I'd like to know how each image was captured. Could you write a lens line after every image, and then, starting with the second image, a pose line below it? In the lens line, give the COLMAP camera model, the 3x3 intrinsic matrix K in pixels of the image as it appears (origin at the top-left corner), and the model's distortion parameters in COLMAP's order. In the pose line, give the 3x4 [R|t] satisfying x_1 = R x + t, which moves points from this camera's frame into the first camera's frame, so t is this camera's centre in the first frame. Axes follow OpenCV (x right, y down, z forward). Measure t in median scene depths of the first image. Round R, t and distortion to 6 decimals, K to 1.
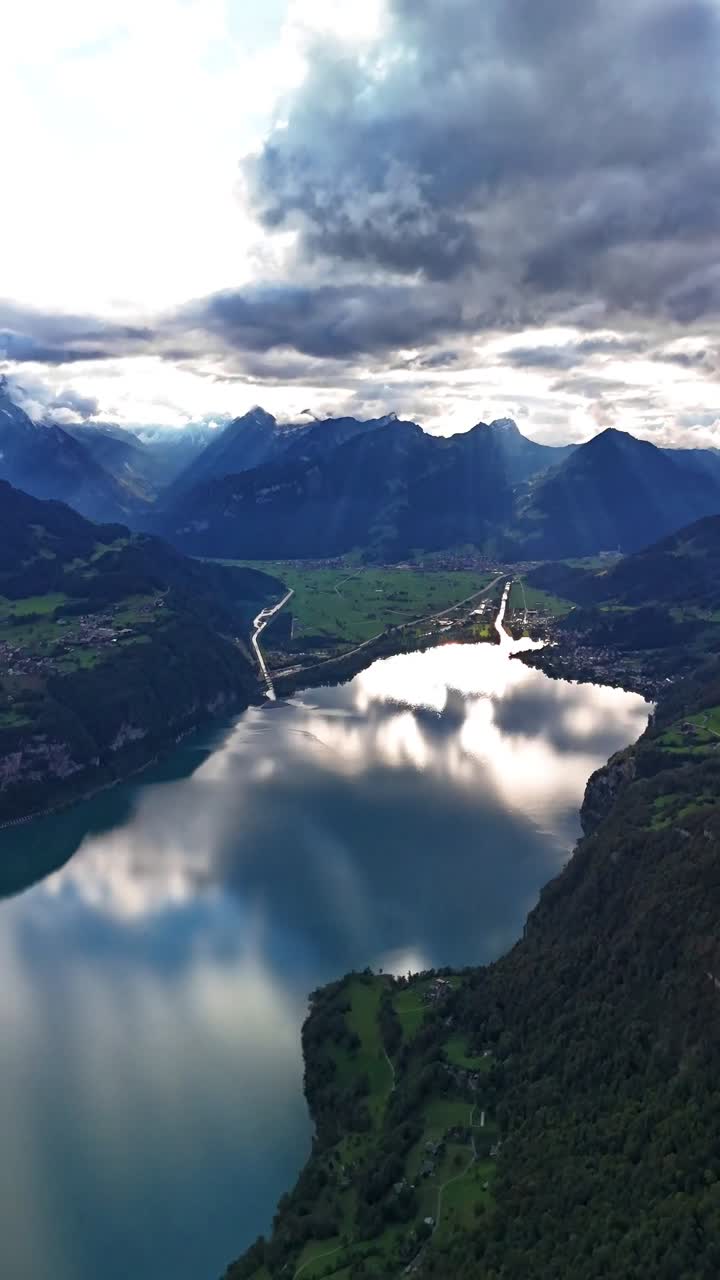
lens RADIAL K [[977.4, 0, 360.0], [0, 977.4, 640.0], [0, 0, 1]] dist [0.099761, -0.107436]
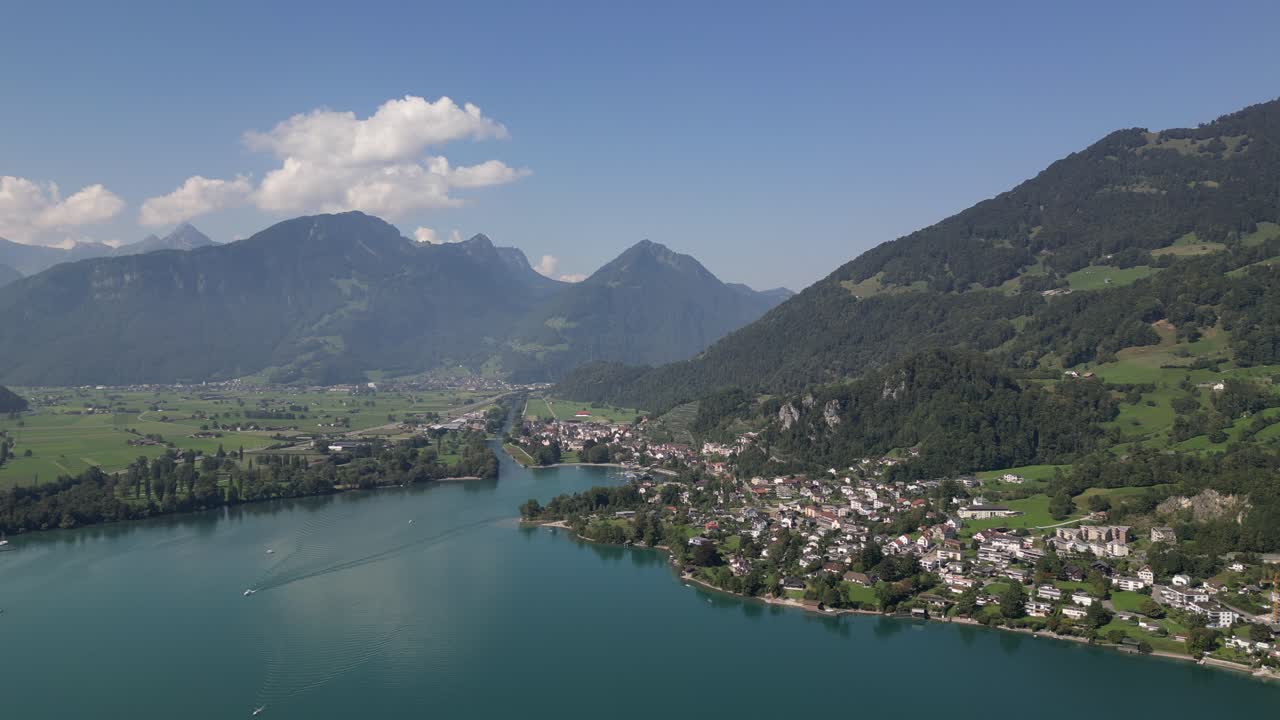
lens RADIAL K [[944.1, 0, 666.7], [0, 944.1, 360.0], [0, 0, 1]] dist [0.046854, -0.000318]
pose [[0.955052, -0.003661, 0.296416, 0.261751], [0.053928, 0.985384, -0.161588, 0.041149], [-0.291492, 0.170310, 0.941290, 1.710441]]
